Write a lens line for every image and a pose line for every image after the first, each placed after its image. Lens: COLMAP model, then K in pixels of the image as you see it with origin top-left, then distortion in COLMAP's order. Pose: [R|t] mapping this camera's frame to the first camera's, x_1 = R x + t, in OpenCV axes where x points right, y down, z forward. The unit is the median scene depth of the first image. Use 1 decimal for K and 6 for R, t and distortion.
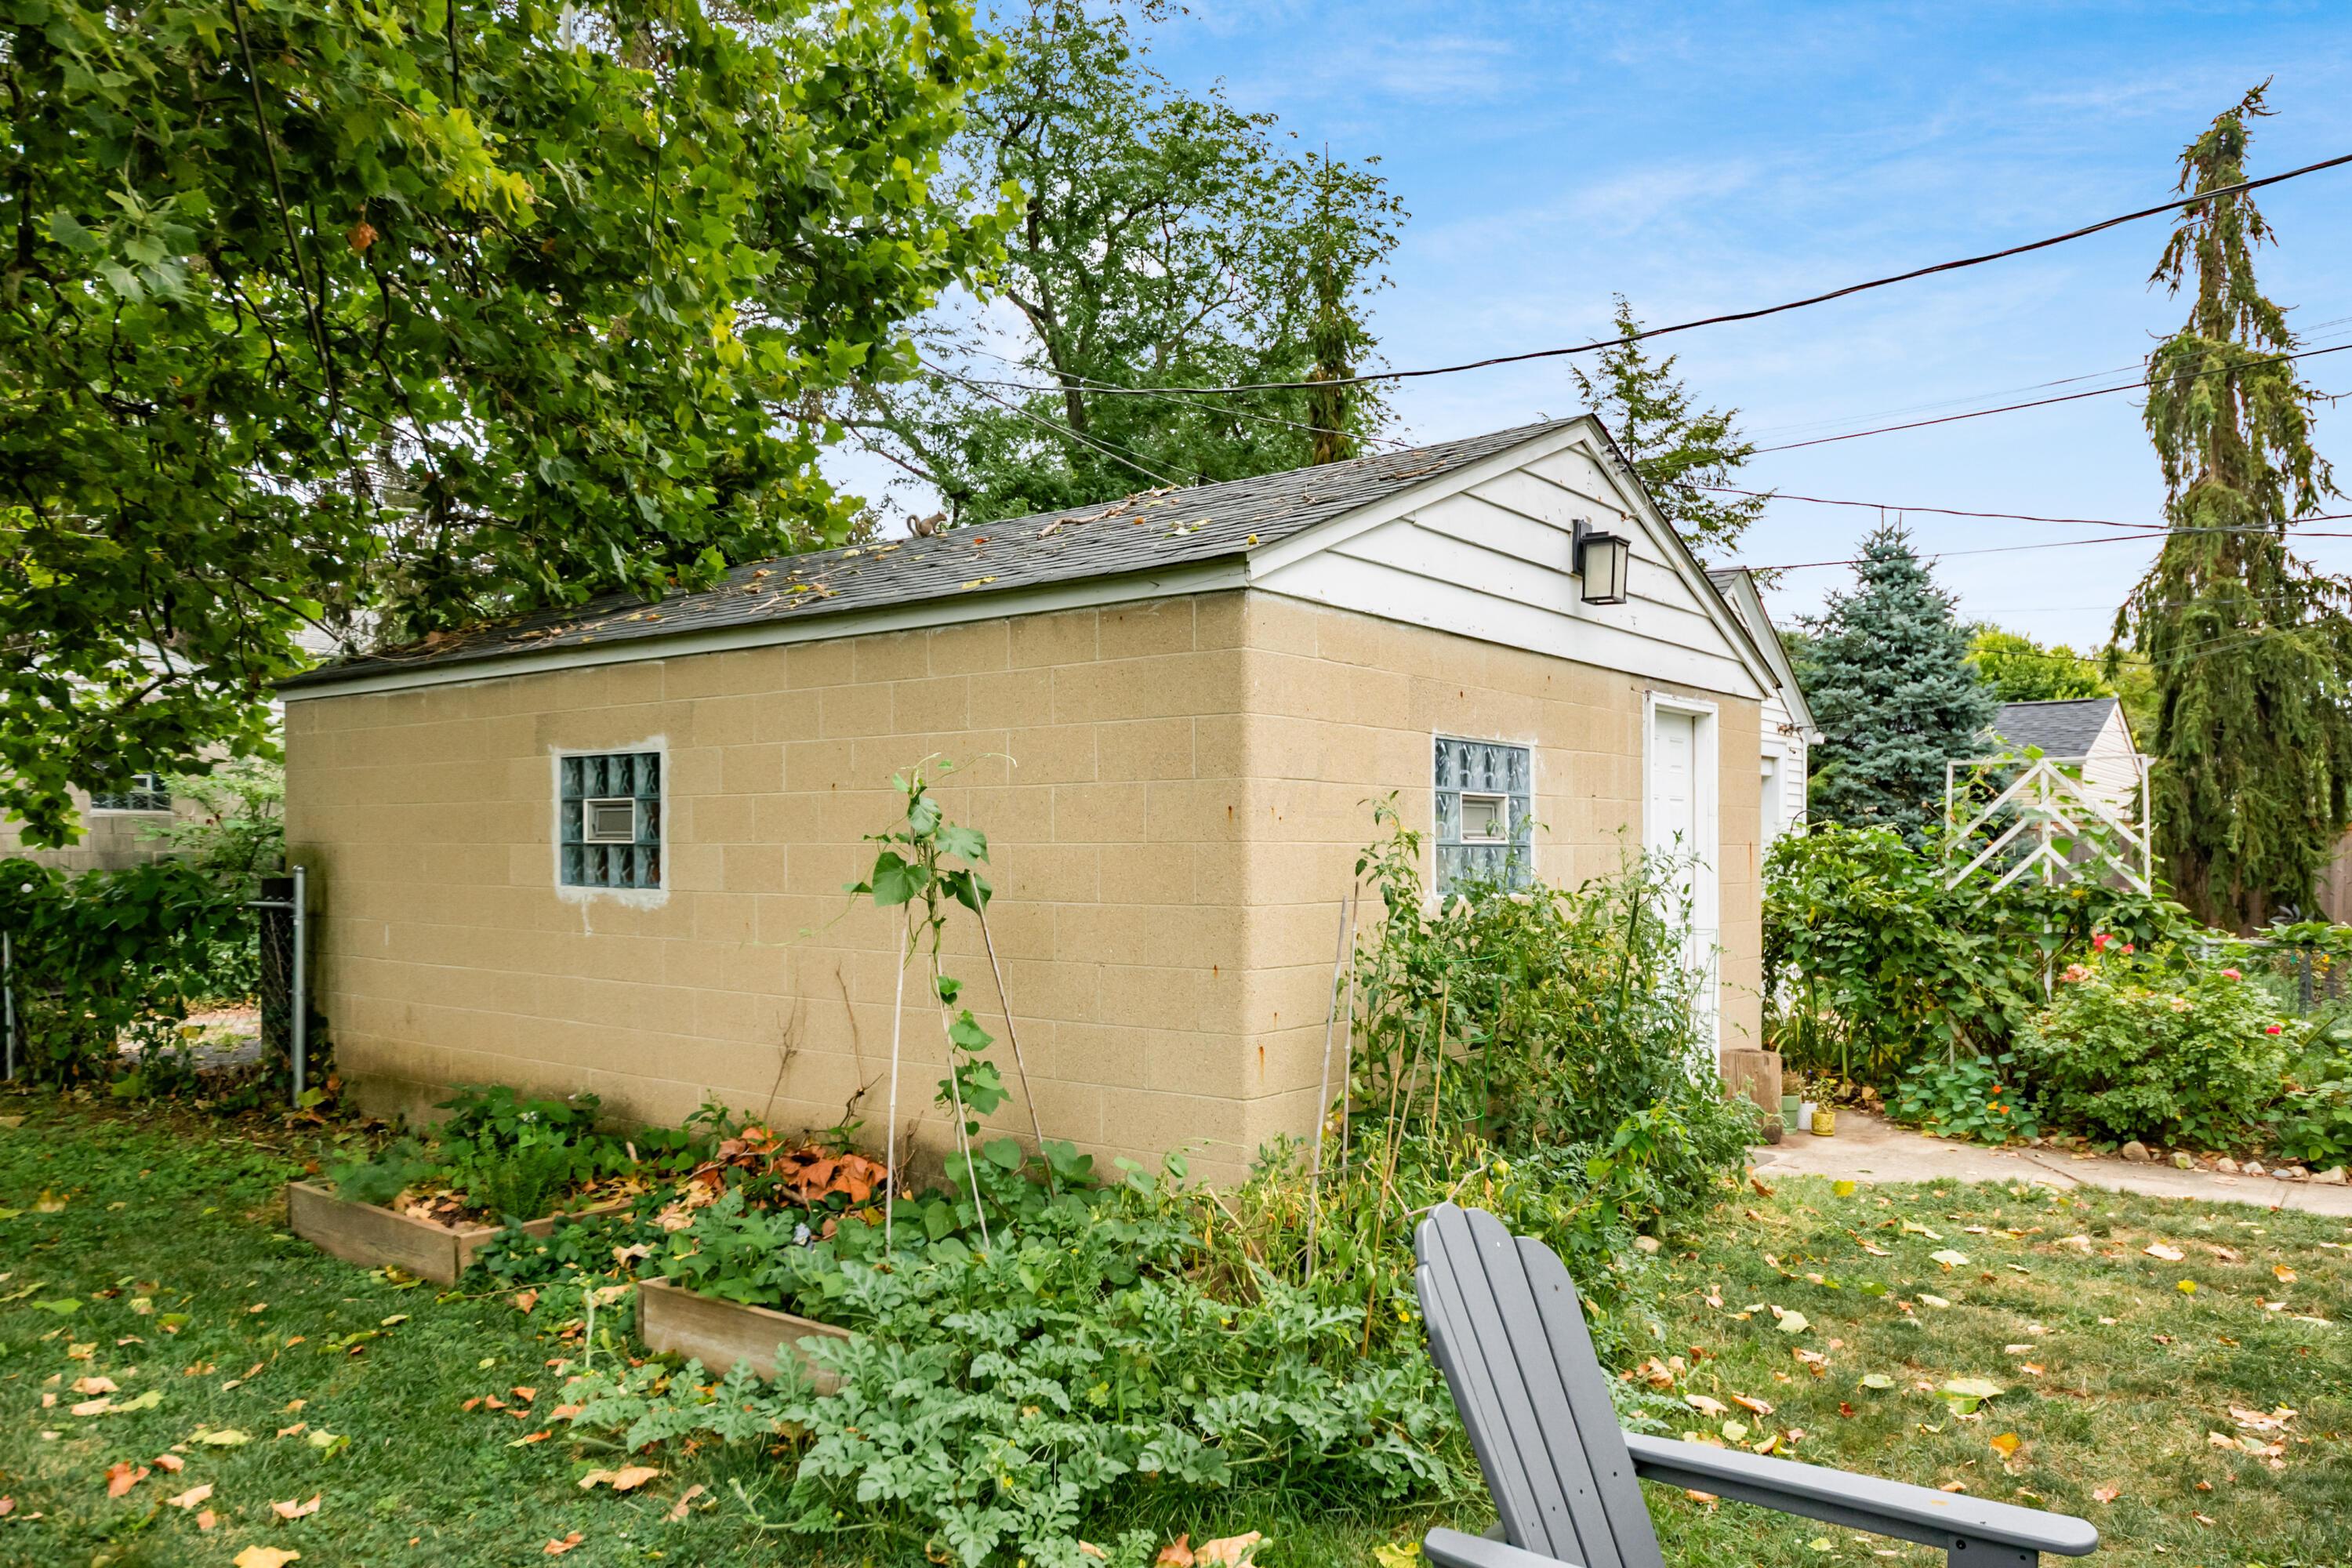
lens RADIAL K [[1628.7, 0, 1177.9], [0, 1628.7, 968.8], [0, 0, 1]] dist [0.002633, 0.003826]
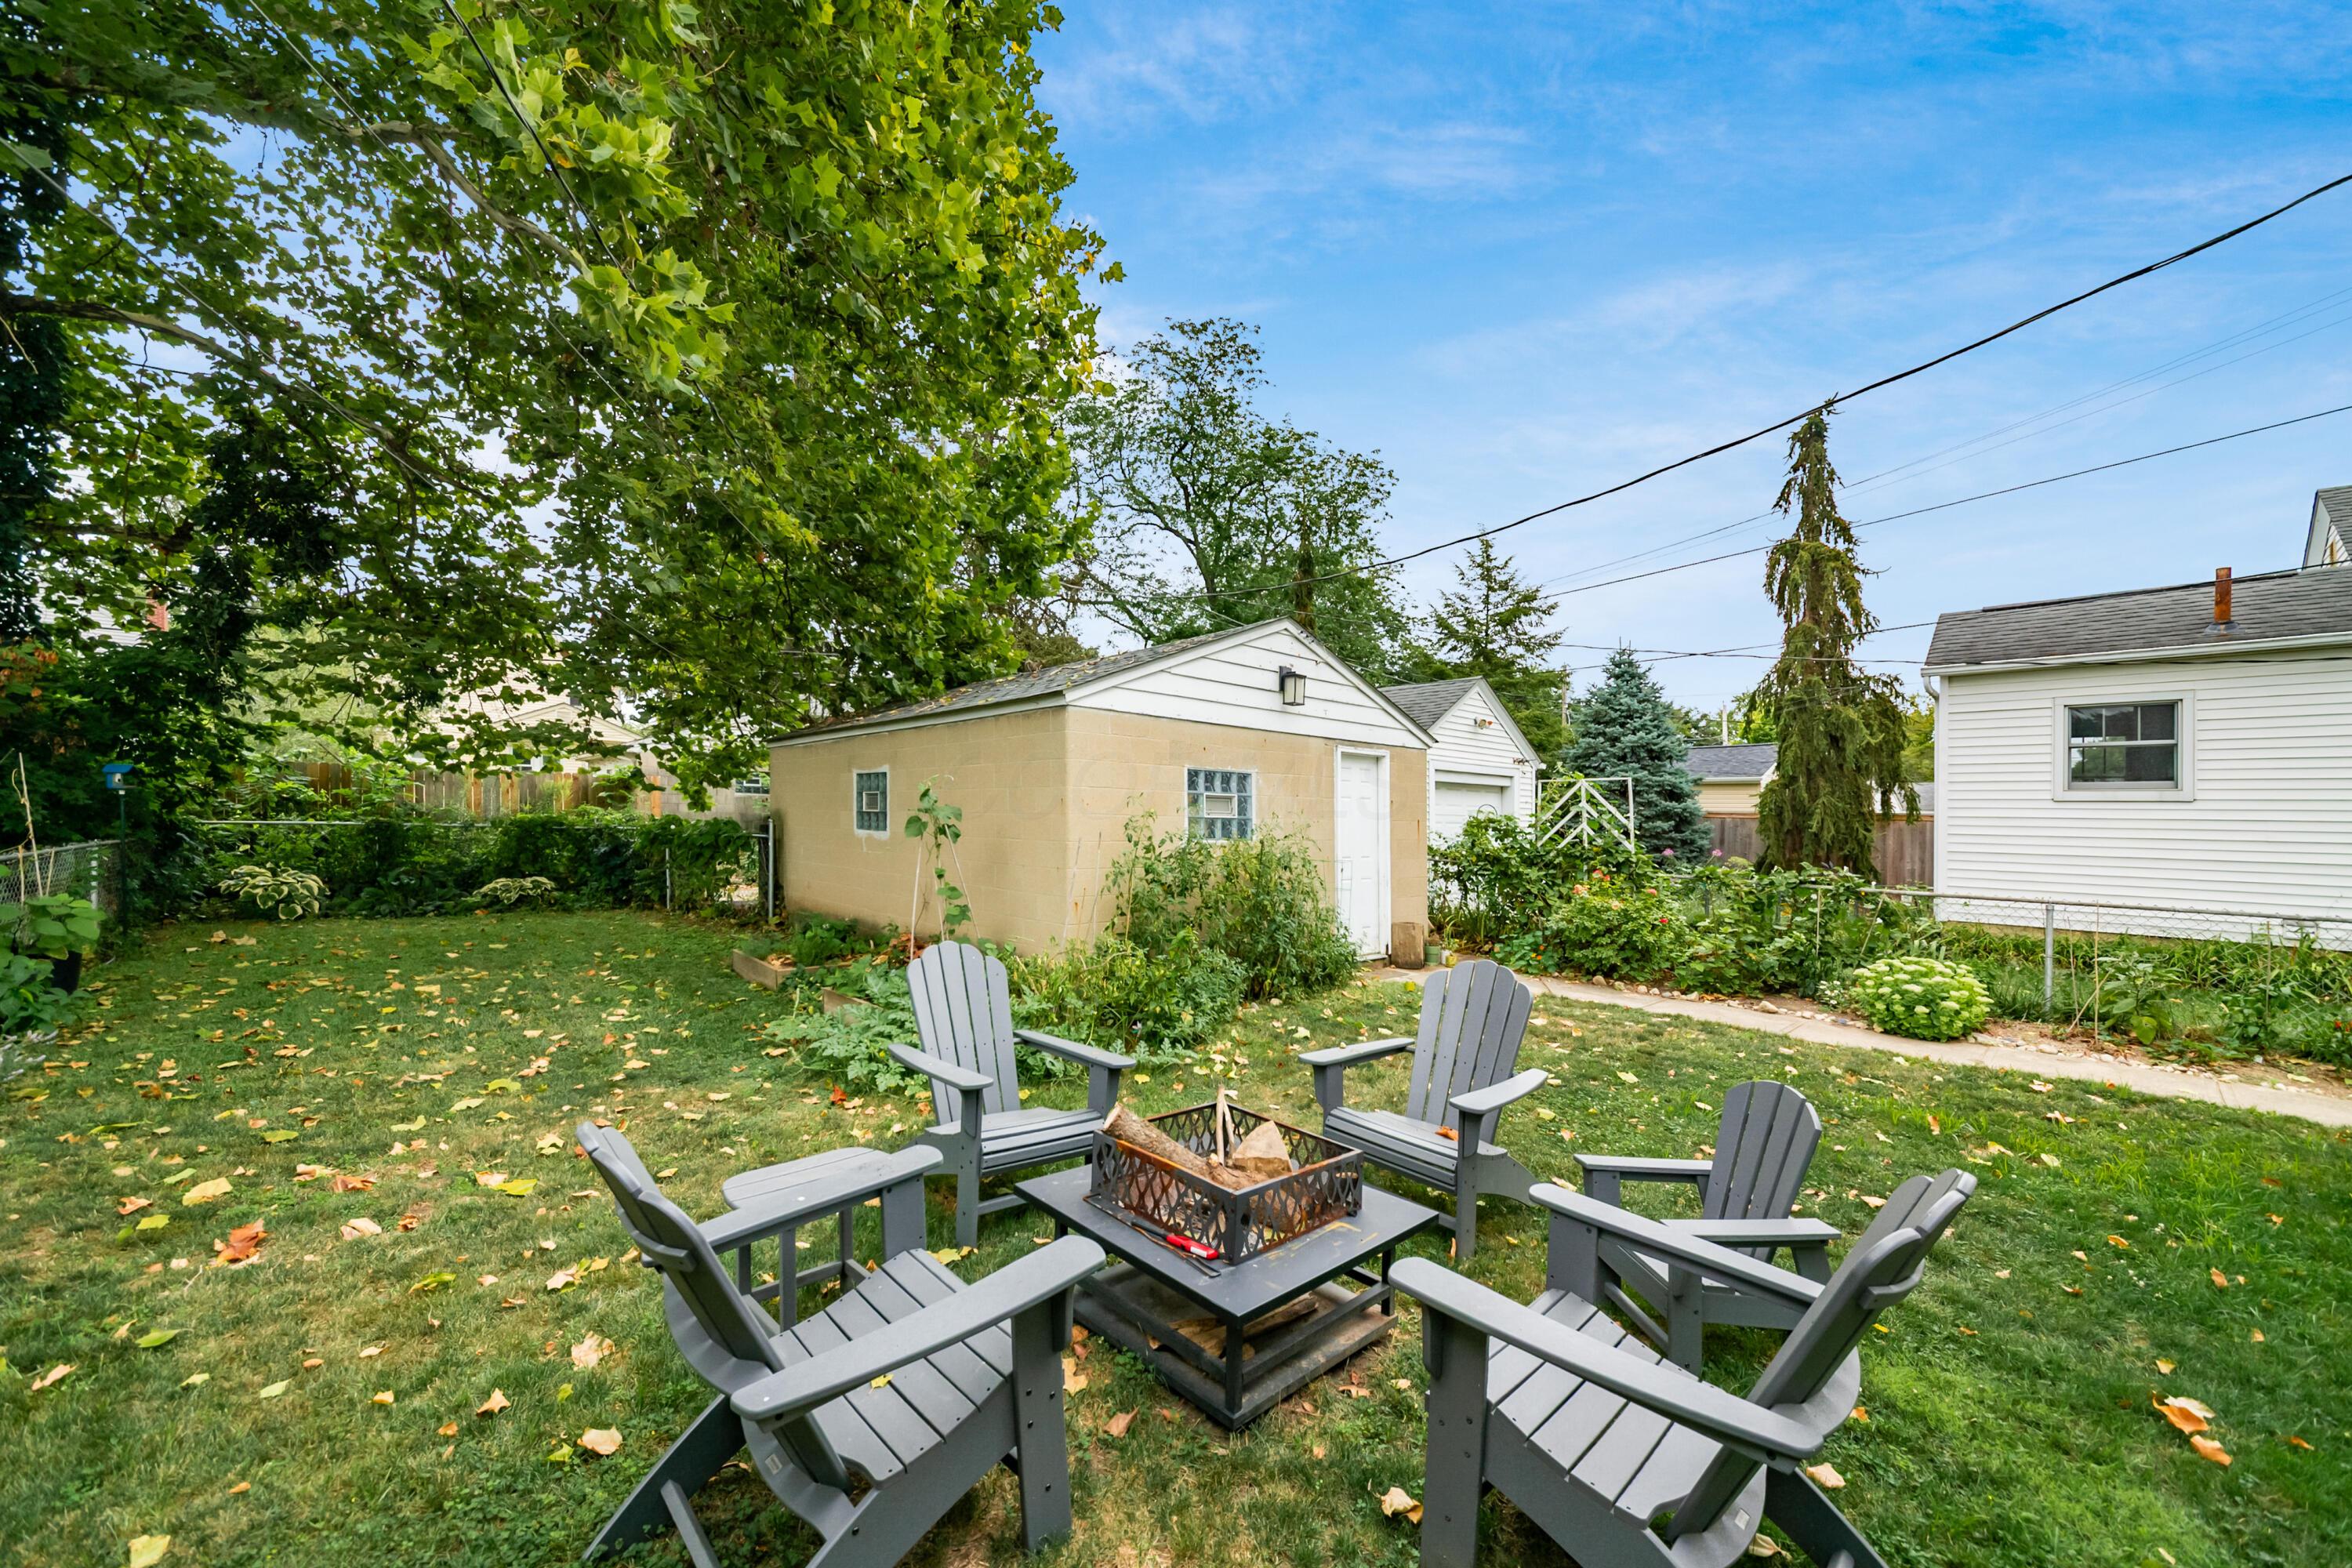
lens RADIAL K [[892.0, 0, 1169.4], [0, 892.0, 899.1], [0, 0, 1]] dist [-0.001560, -0.000343]
pose [[0.982644, 0.033757, -0.182406, 0.272900], [-0.030955, 0.999355, 0.018189, 0.010397], [0.182903, -0.012227, 0.983055, -0.149291]]
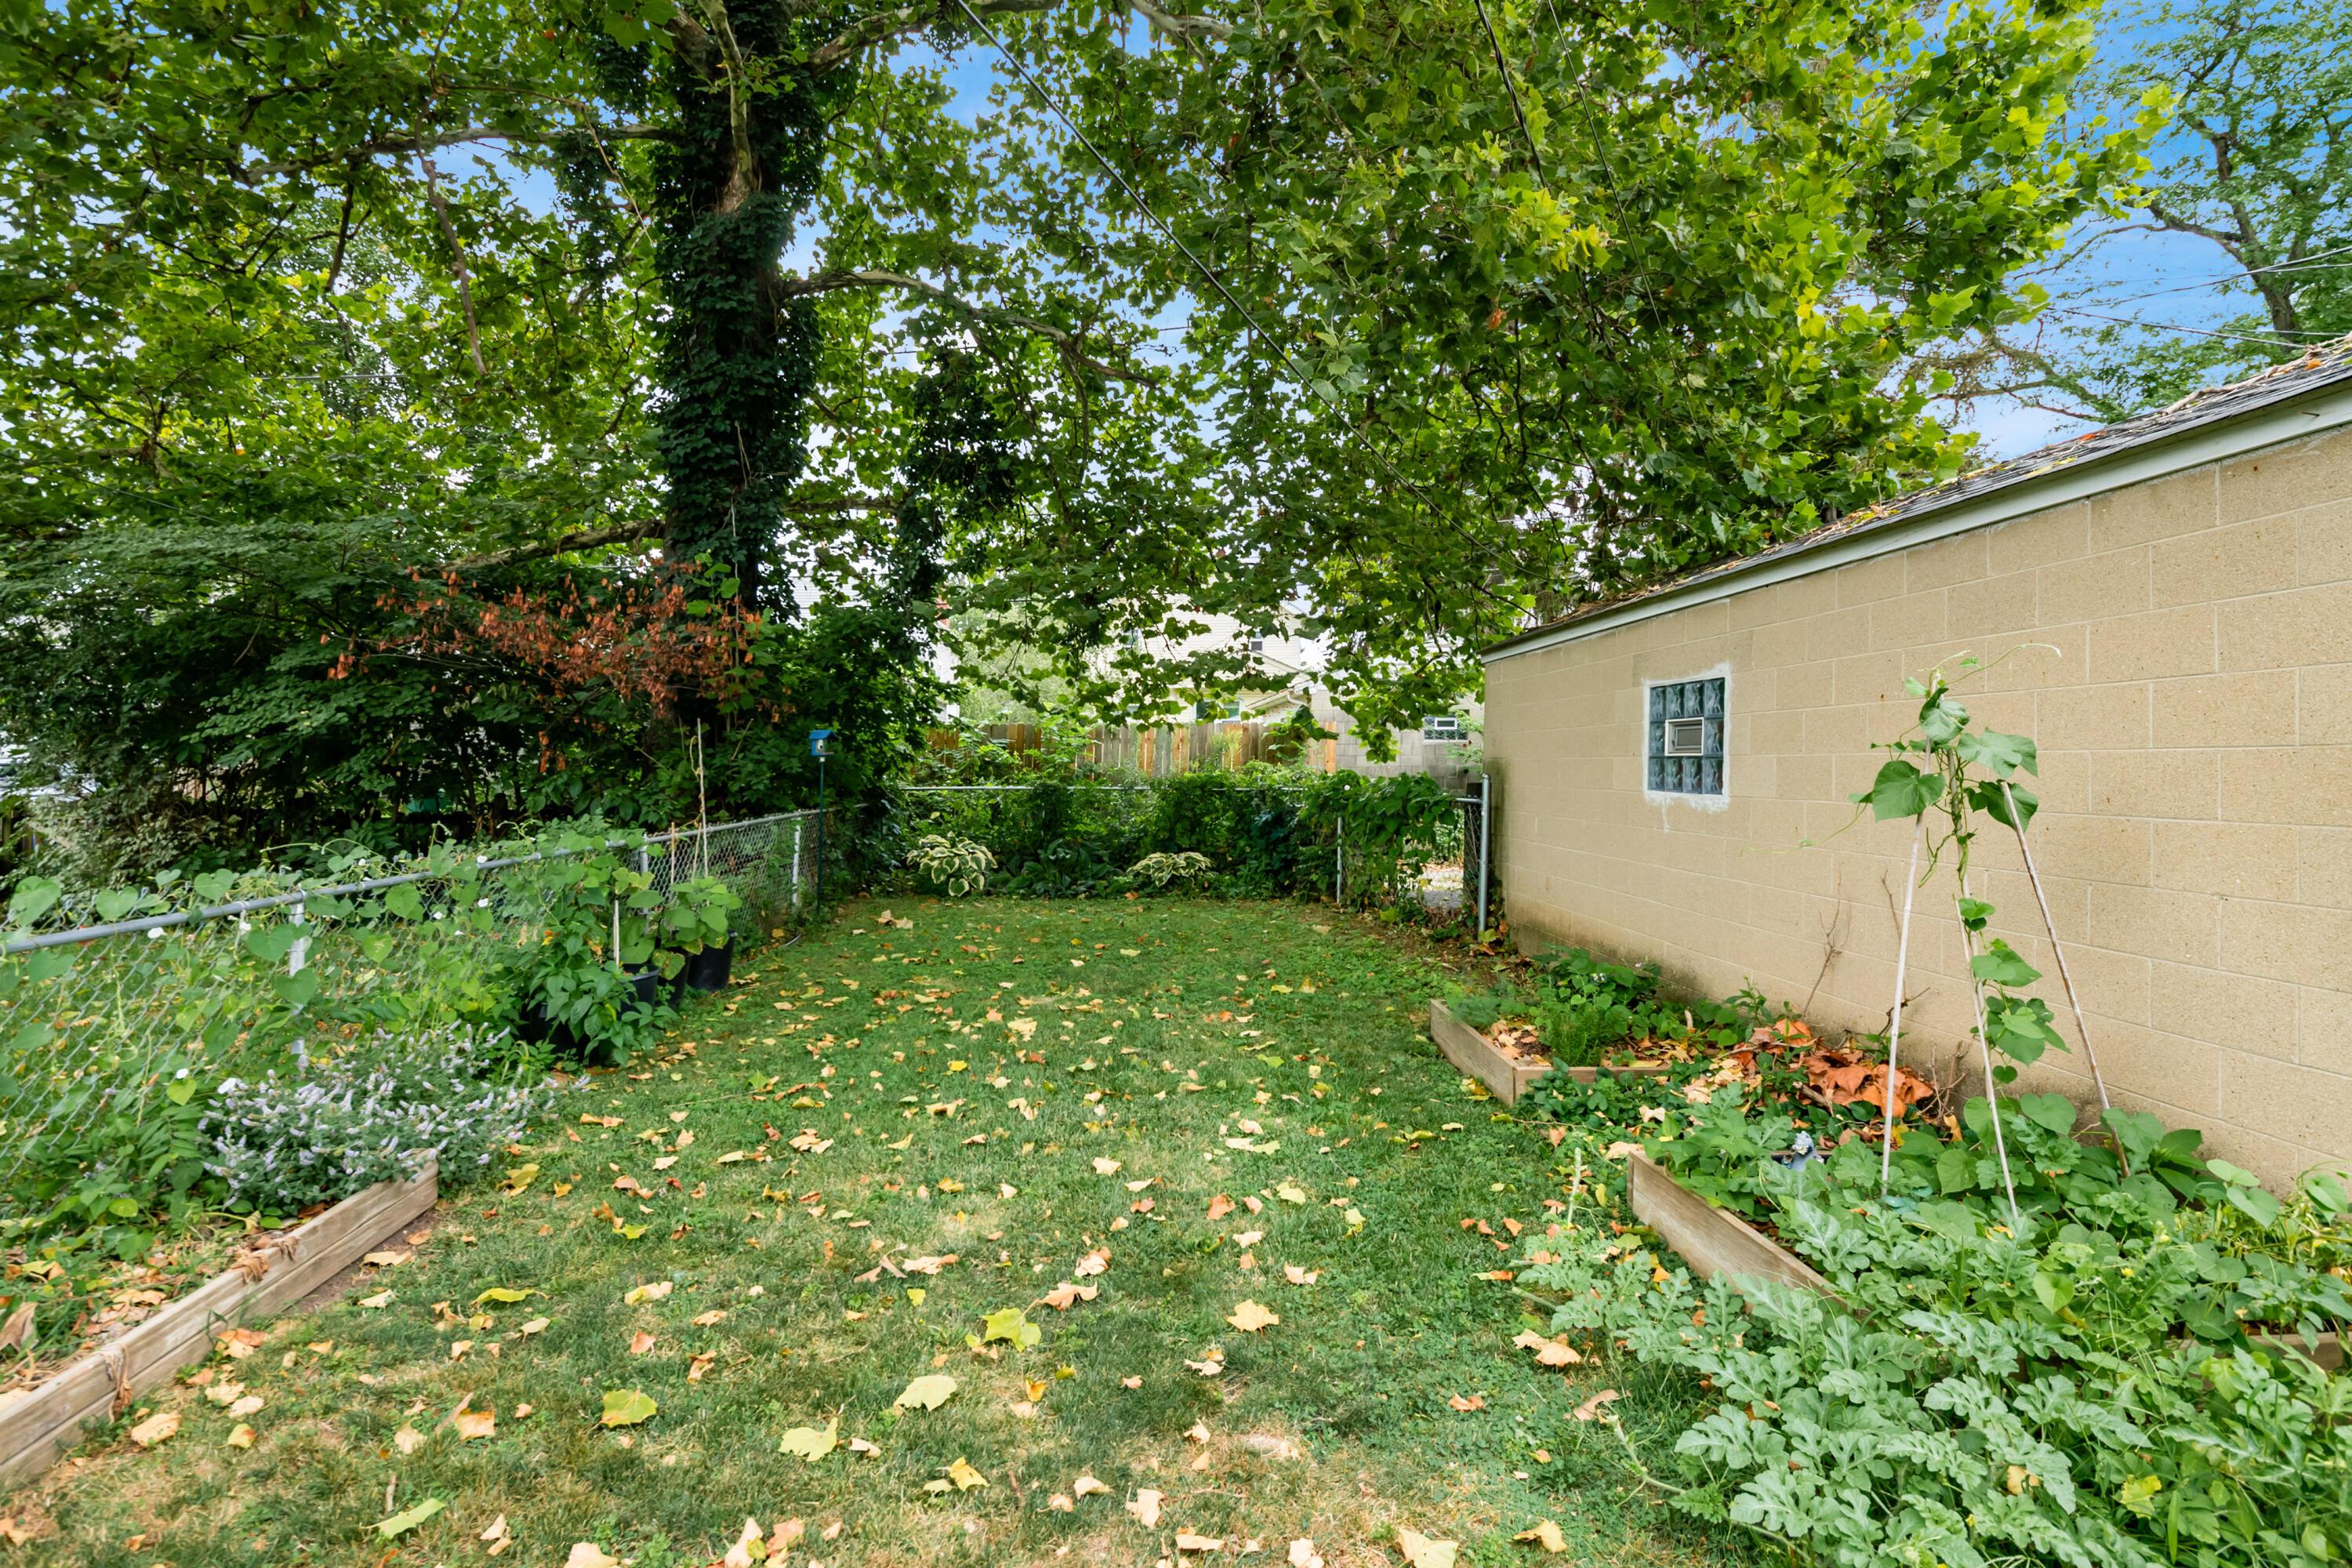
lens RADIAL K [[1099.8, 0, 1128.9], [0, 1099.8, 775.1], [0, 0, 1]] dist [-0.000841, -0.010288]
pose [[0.628121, 0.002719, -0.778111, 0.021620], [-0.051275, 0.997965, -0.037903, -0.010241], [0.776425, 0.063705, 0.626982, 0.160894]]
